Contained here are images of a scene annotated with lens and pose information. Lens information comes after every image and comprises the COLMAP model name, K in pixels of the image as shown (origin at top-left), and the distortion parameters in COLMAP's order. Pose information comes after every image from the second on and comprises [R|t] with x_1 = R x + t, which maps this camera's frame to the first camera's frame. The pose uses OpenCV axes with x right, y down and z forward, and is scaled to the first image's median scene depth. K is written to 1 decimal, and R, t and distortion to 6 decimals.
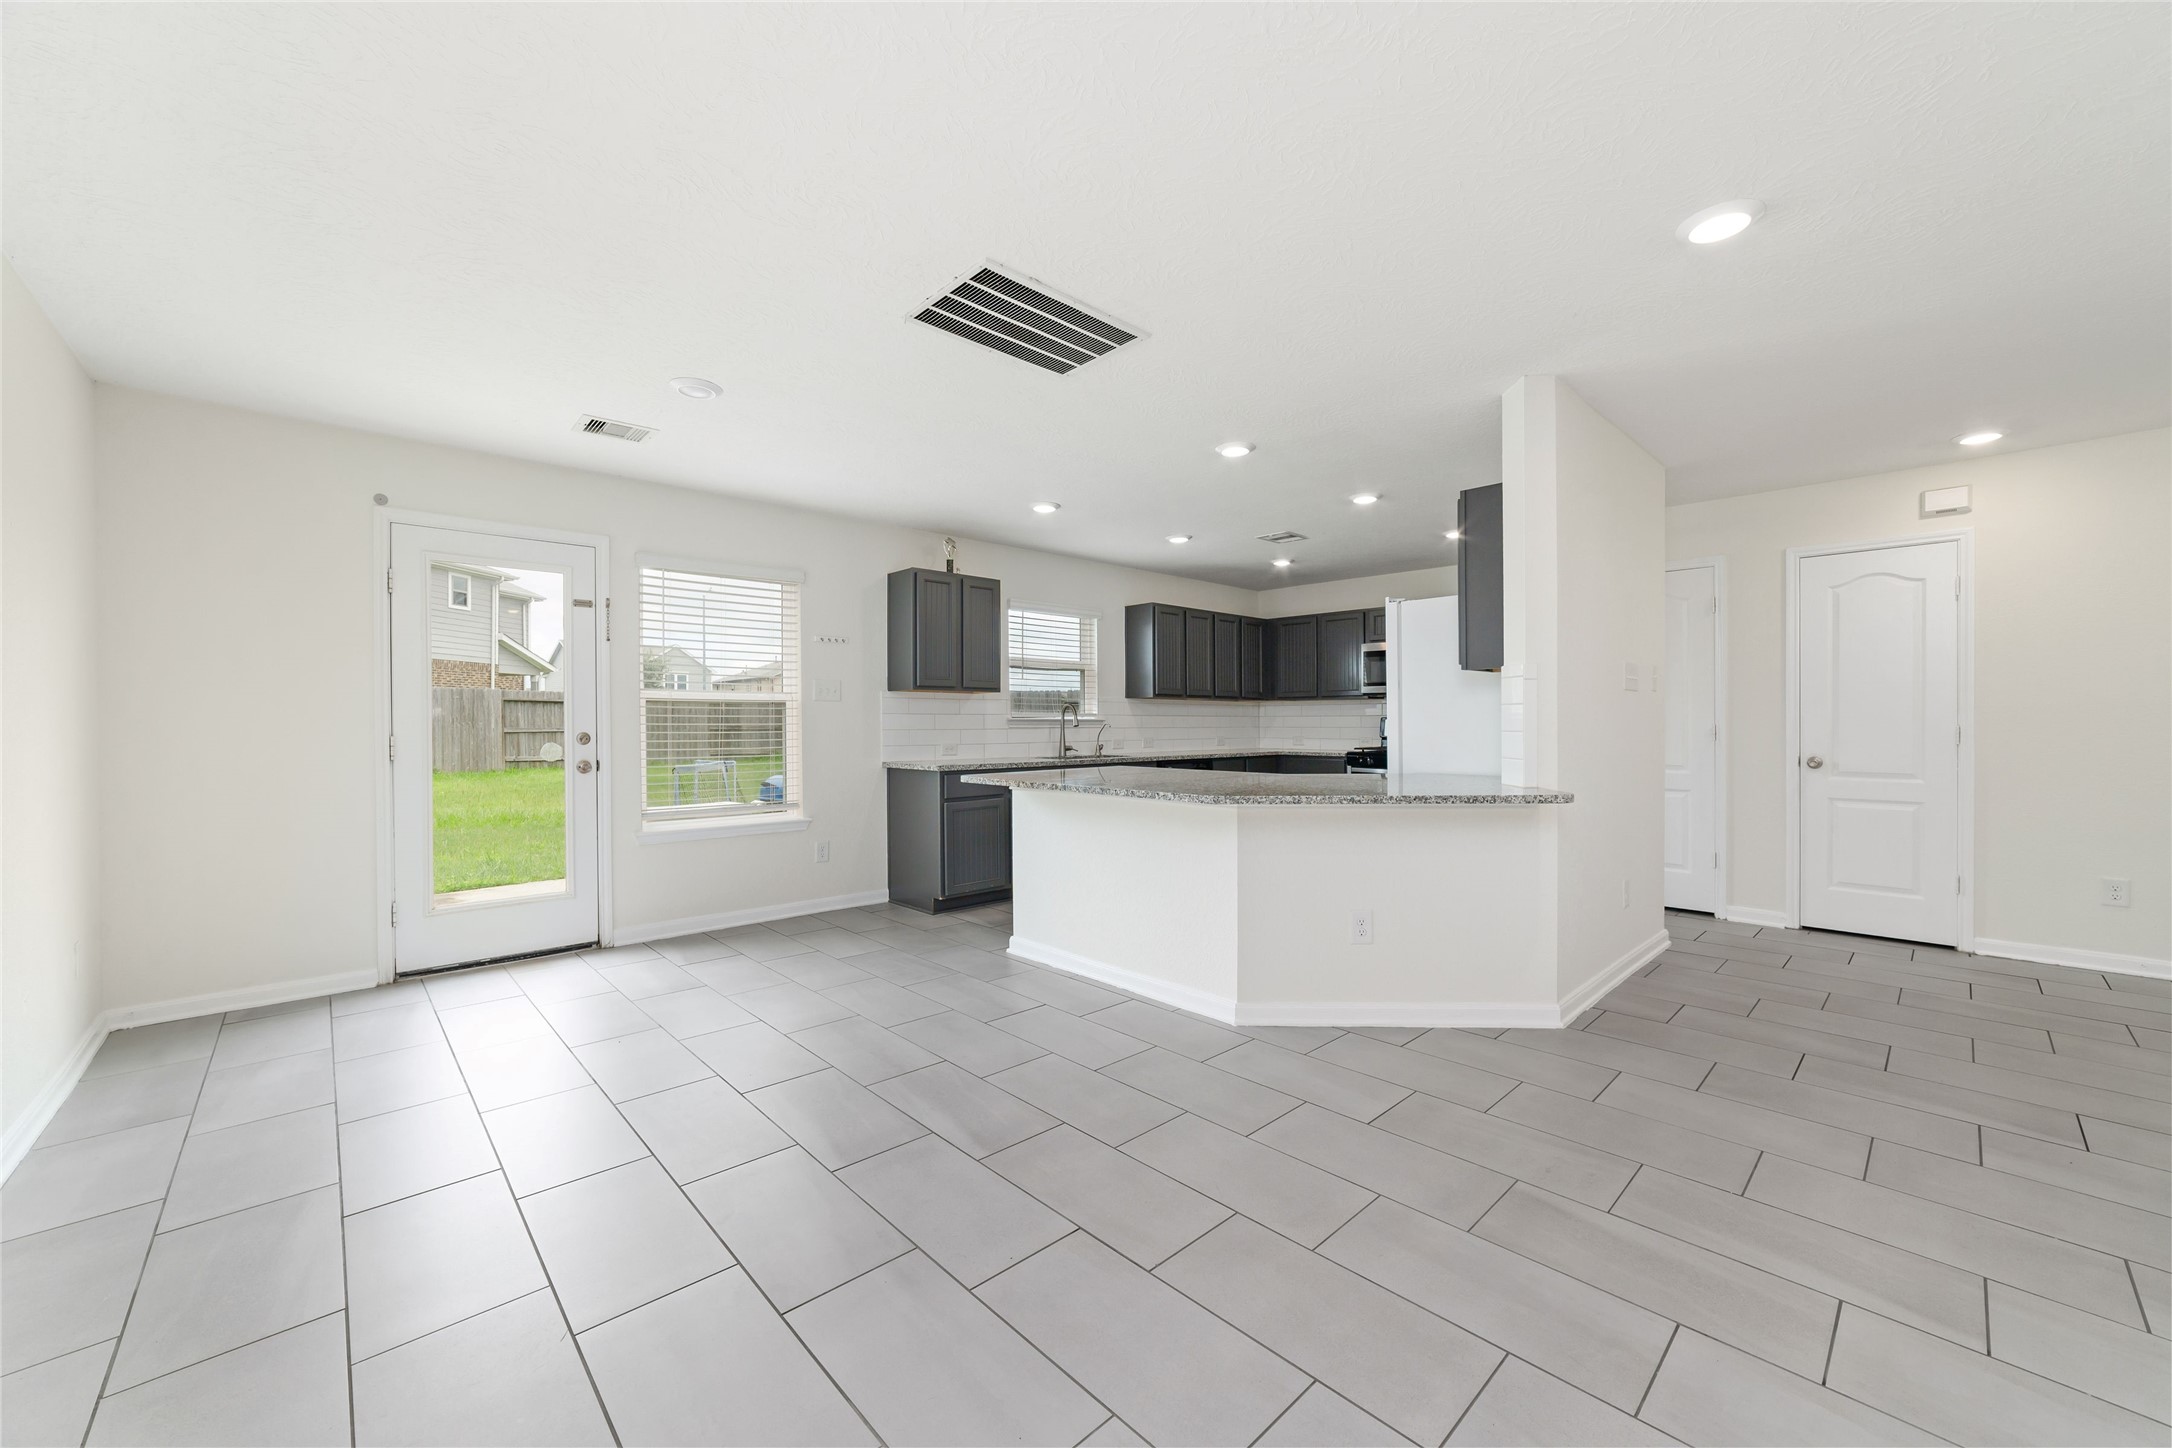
lens RADIAL K [[833.6, 0, 1092.9], [0, 833.6, 725.0], [0, 0, 1]] dist [-0.020163, 0.005480]
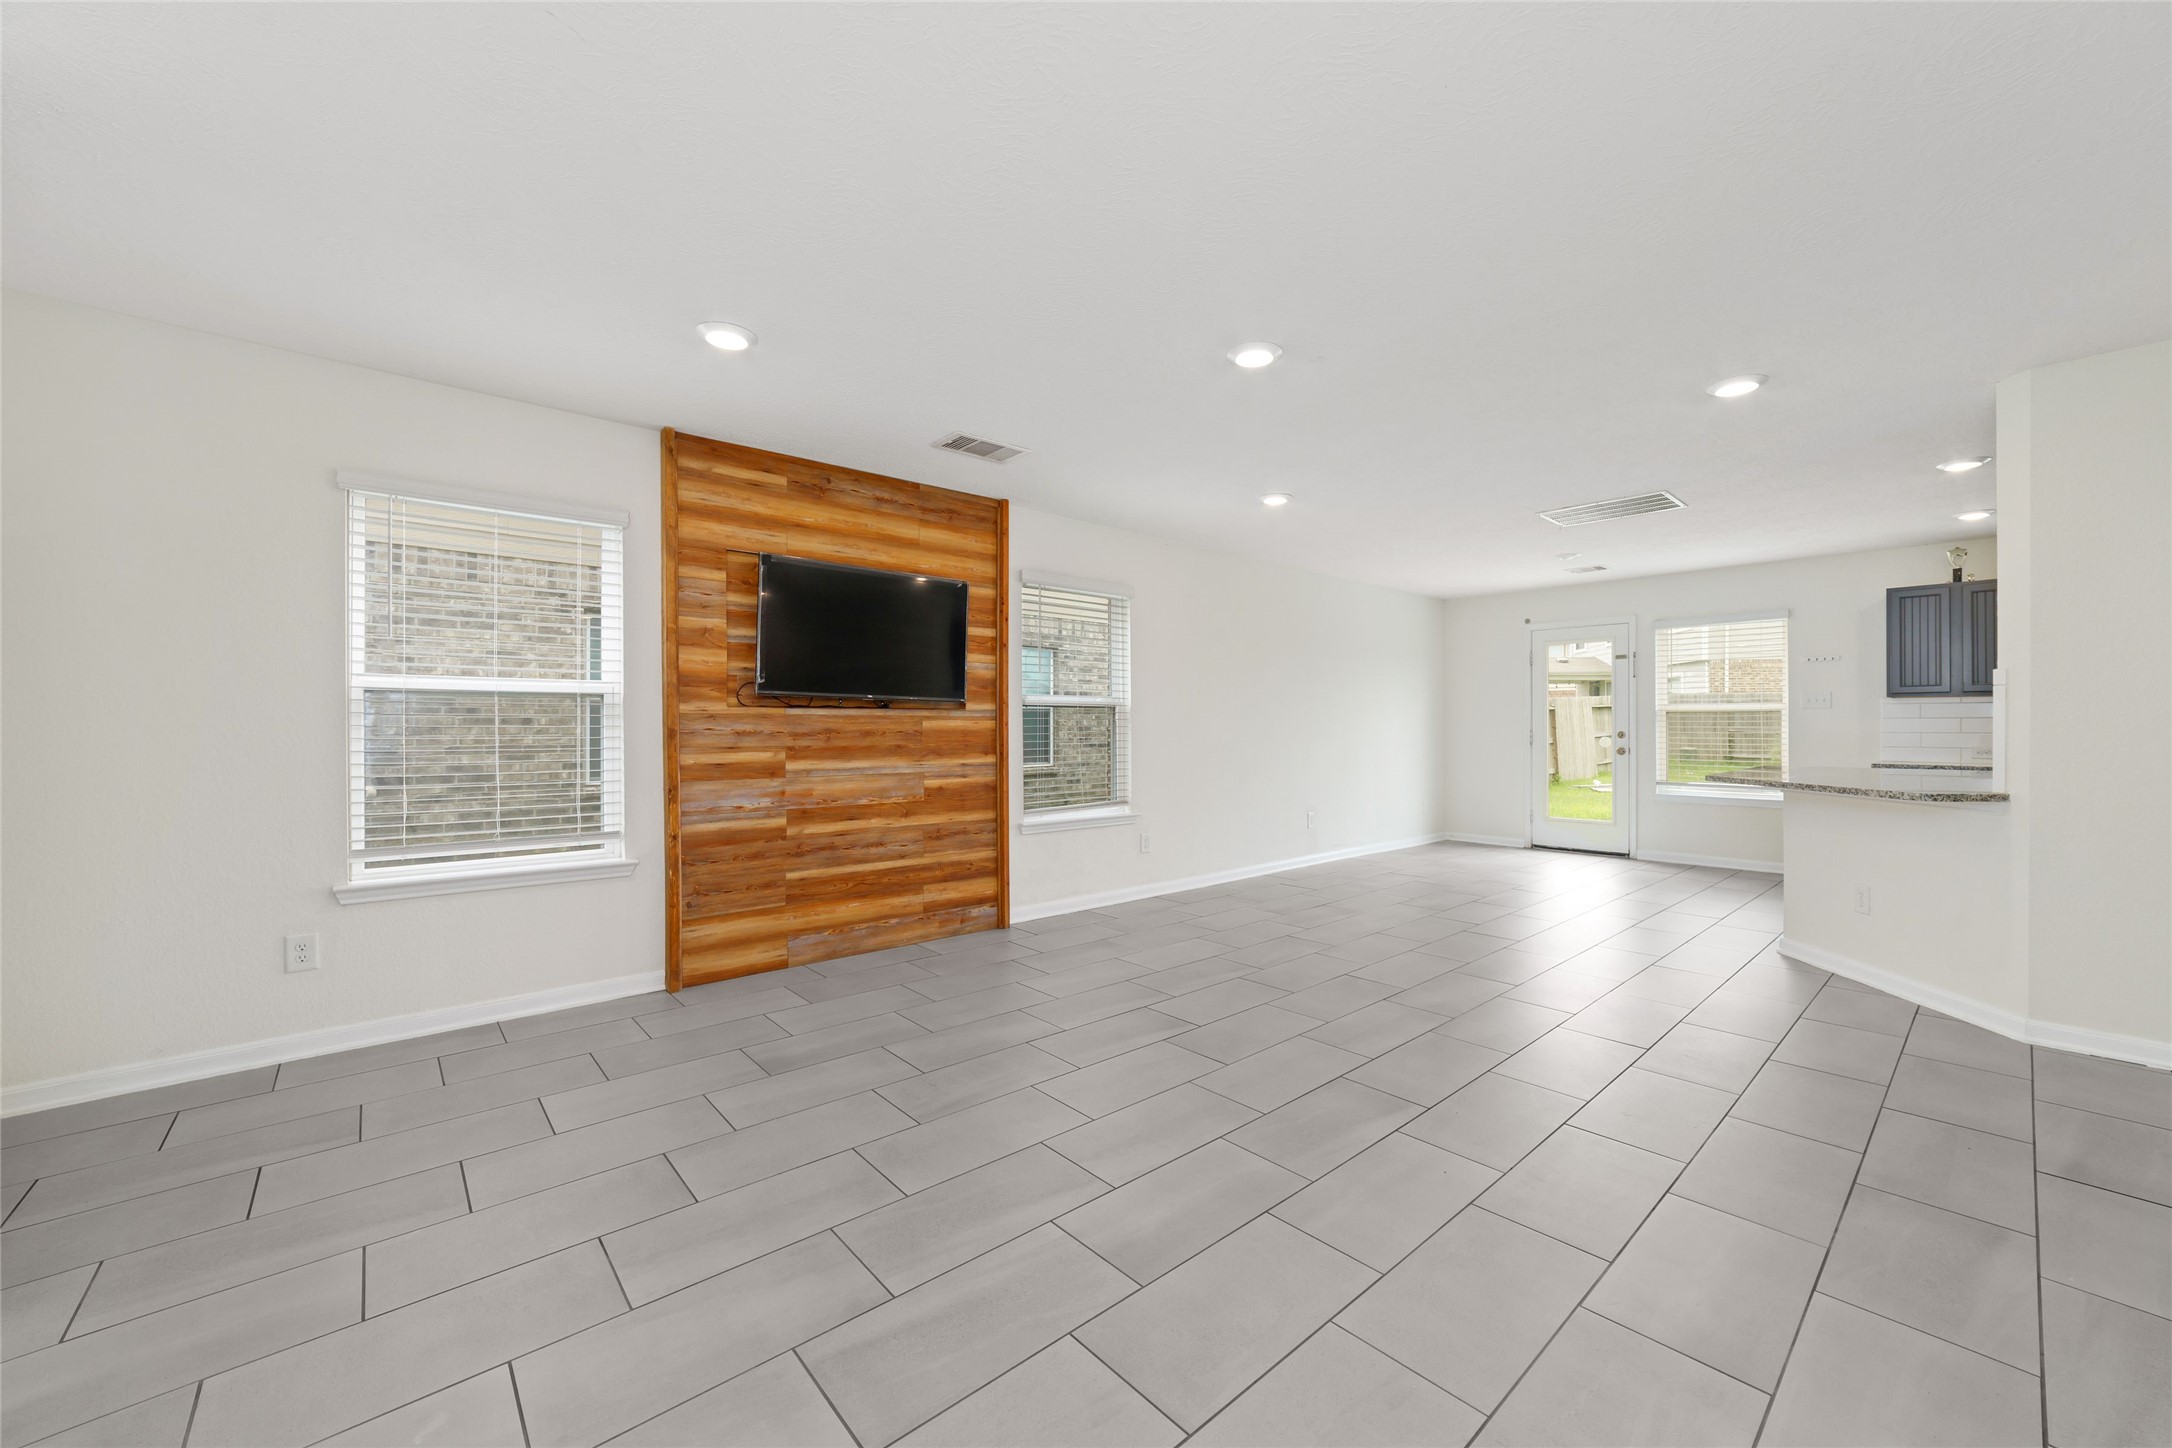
lens RADIAL K [[833.6, 0, 1092.0], [0, 833.6, 726.9], [0, 0, 1]] dist [-0.020163, 0.005480]
pose [[-0.033036, 0.003653, -0.999447, 1.063804], [-0.003121, 0.999988, 0.003758, -0.003178], [0.999449, 0.003244, -0.033024, -0.044802]]
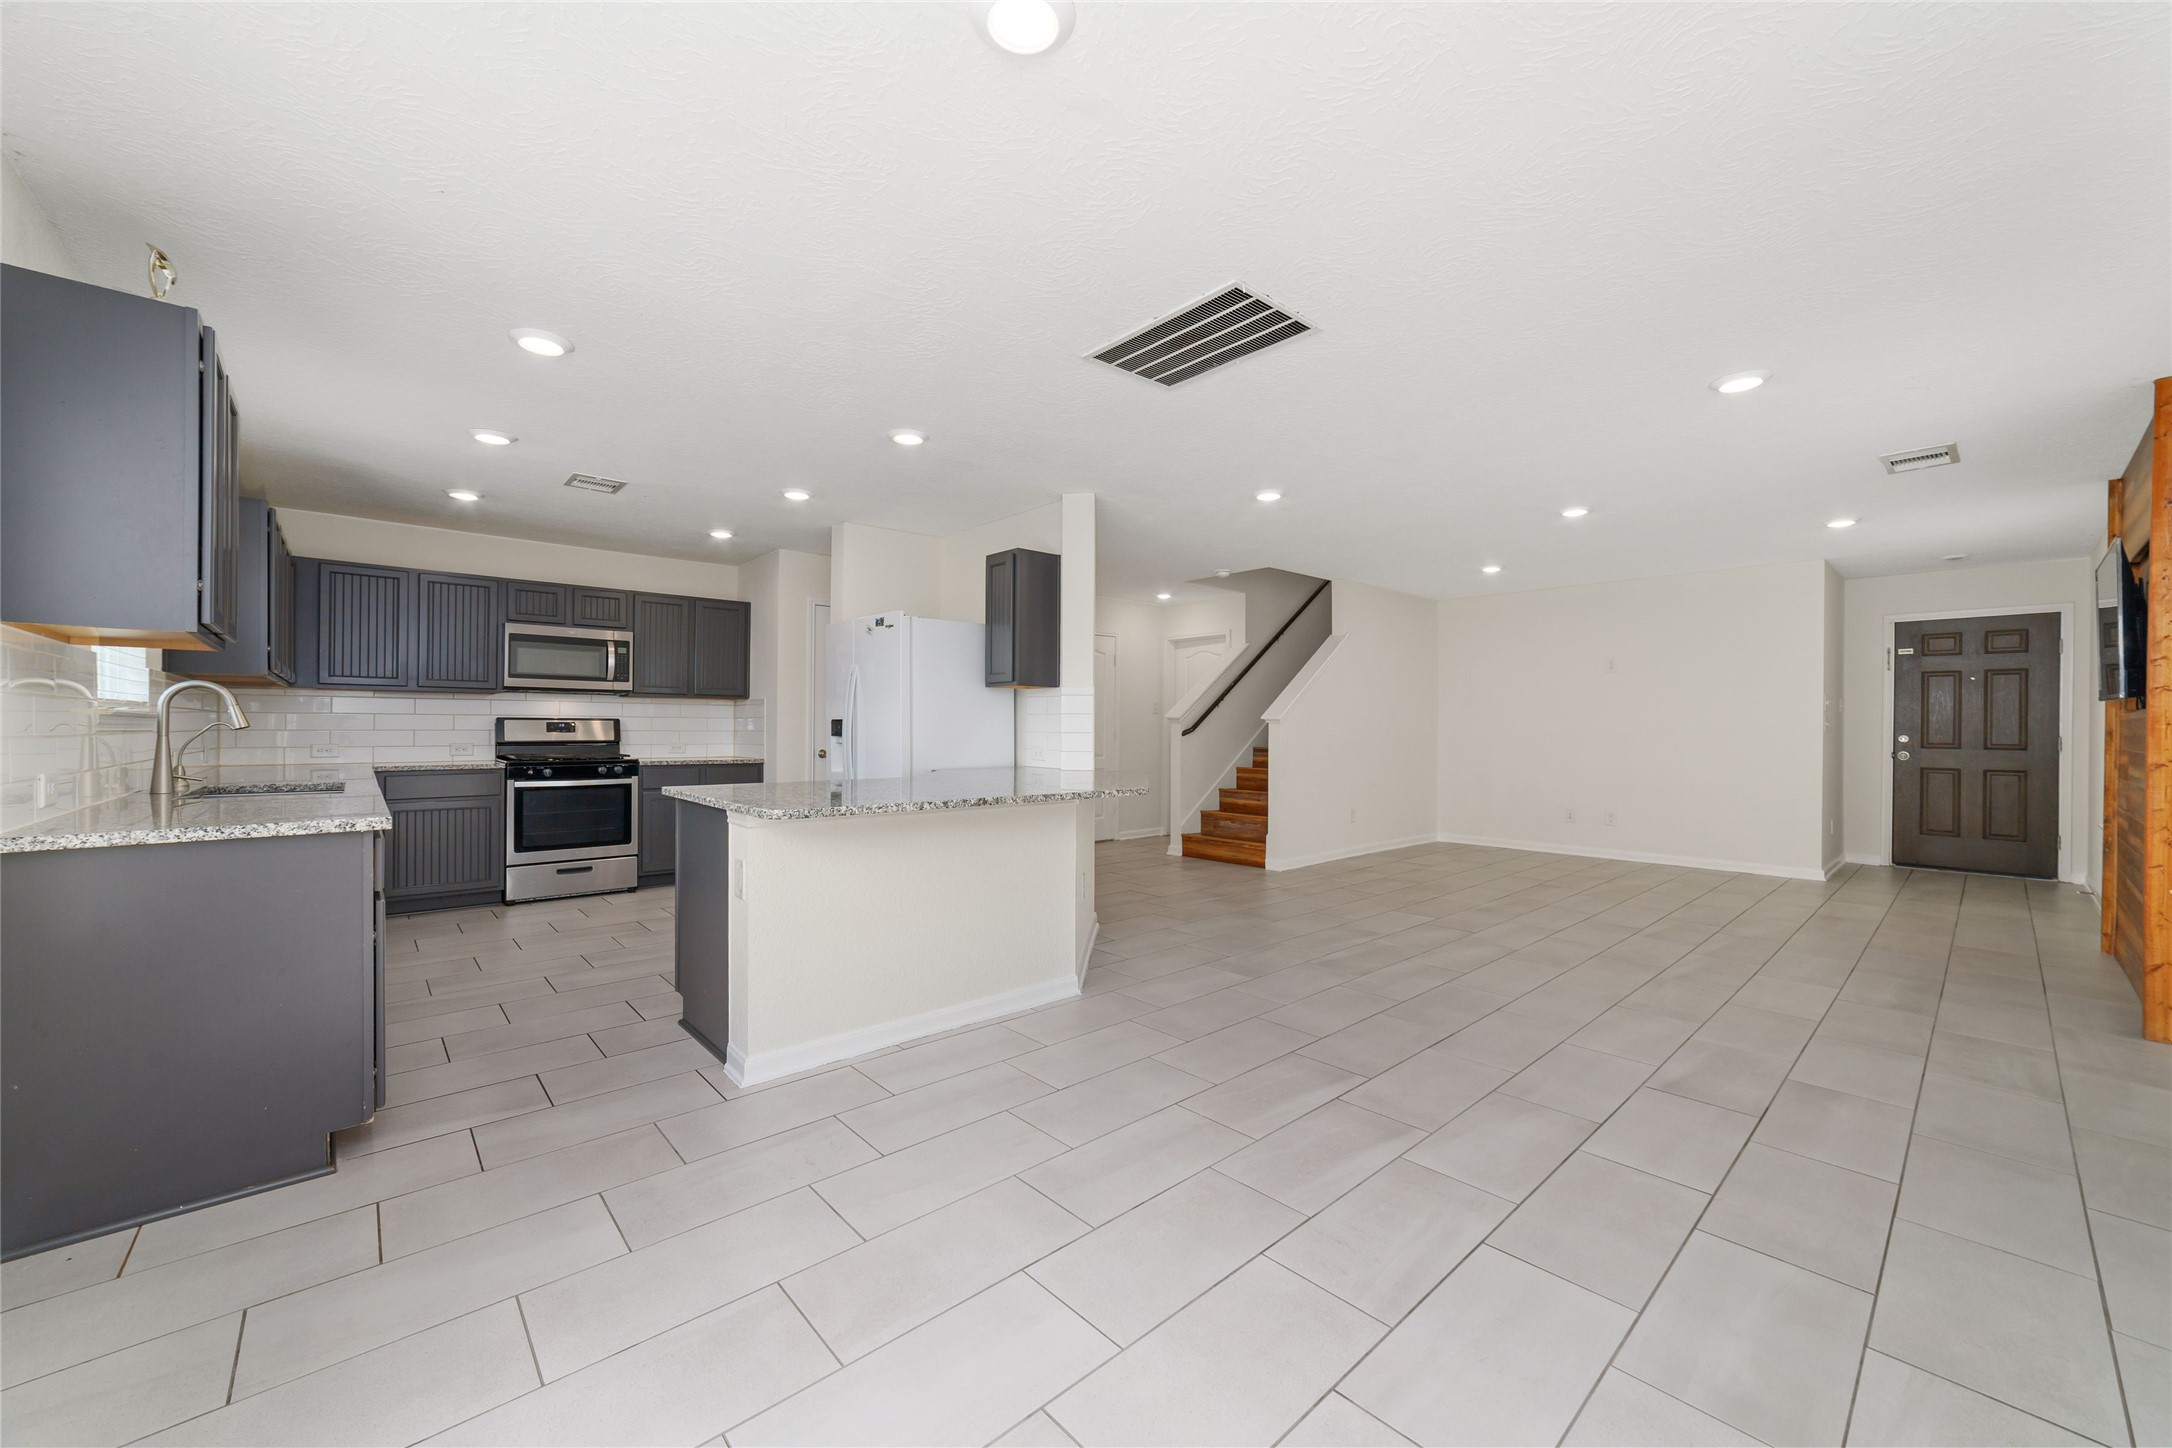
lens RADIAL K [[833.6, 0, 1090.3], [0, 833.6, 723.9], [0, 0, 1]] dist [-0.020163, 0.005480]
pose [[0.020052, 0.006726, 0.999776, -0.663115], [-0.002108, 0.999975, -0.006685, 0.001820], [-0.999797, -0.001973, 0.020065, 0.665782]]
